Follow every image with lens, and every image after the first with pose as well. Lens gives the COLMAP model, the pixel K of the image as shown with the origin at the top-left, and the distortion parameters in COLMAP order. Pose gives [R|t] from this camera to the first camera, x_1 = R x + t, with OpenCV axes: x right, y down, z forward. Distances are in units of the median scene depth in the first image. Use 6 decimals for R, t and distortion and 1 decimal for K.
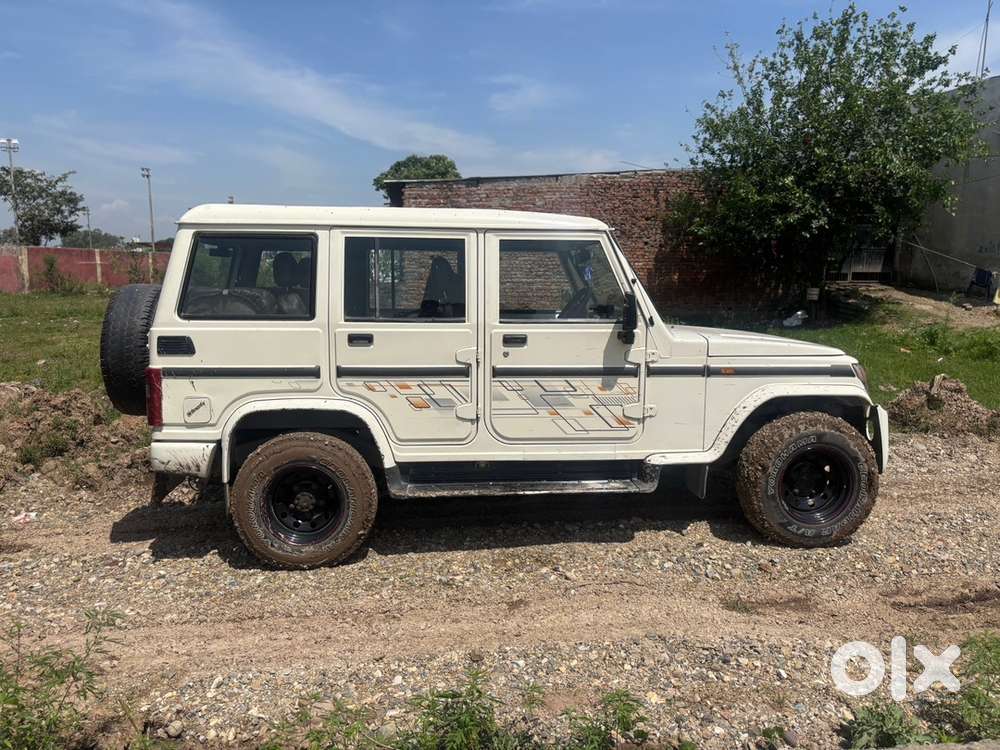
lens RADIAL K [[773.8, 0, 482.0], [0, 773.8, 387.9], [0, 0, 1]] dist [0.038336, -0.003844]
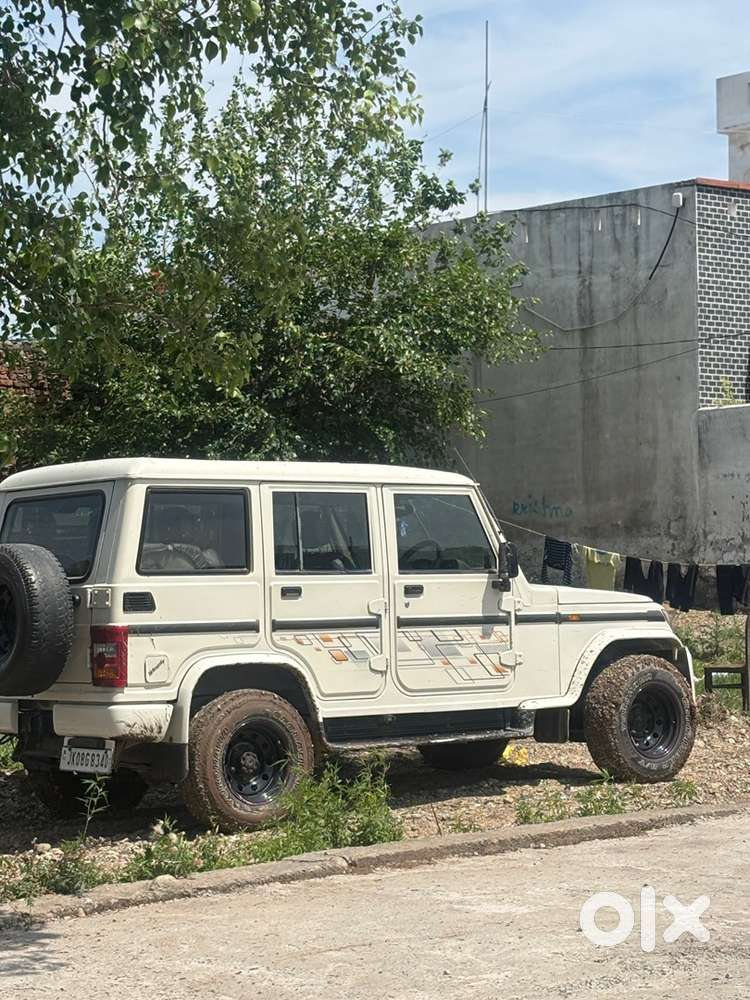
lens RADIAL K [[2569.2, 0, 375.0], [0, 2569.2, 500.0], [0, 0, 1]] dist [0.180515, 0.177552]
pose [[0.831140, -0.001419, 0.556061, -1.870571], [0.101080, 0.983722, -0.148574, 0.316628], [-0.546799, 0.179693, 0.817754, -1.748782]]
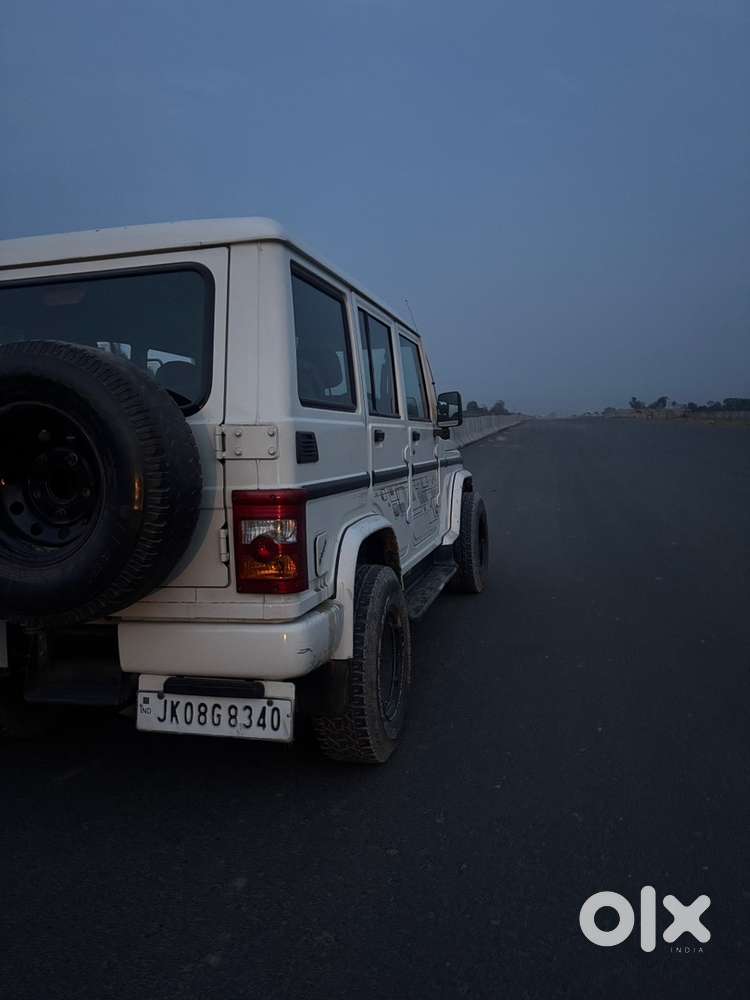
lens RADIAL K [[773.6, 0, 371.1], [0, 773.6, 492.9], [0, 0, 1]] dist [0.039703, -0.009962]
pose [[0.309880, -0.077570, 0.947606, -0.904841], [0.165588, 0.985838, 0.026551, -0.027215], [-0.936245, 0.148684, 0.318336, 0.749033]]
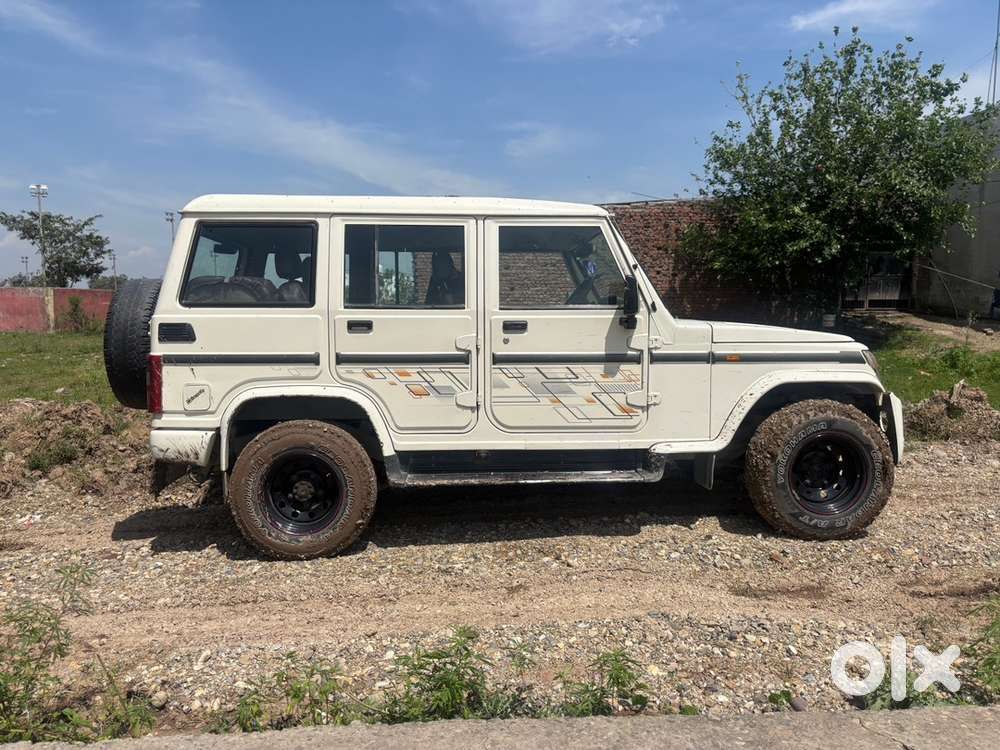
lens RADIAL K [[773.6, 0, 474.2], [0, 773.6, 380.7], [0, 0, 1]] dist [0.039703, -0.009962]
pose [[0.999517, -0.004987, -0.030671, 0.020141], [0.003093, 0.998103, -0.061488, 0.068243], [0.030920, 0.061364, 0.997636, 0.013517]]
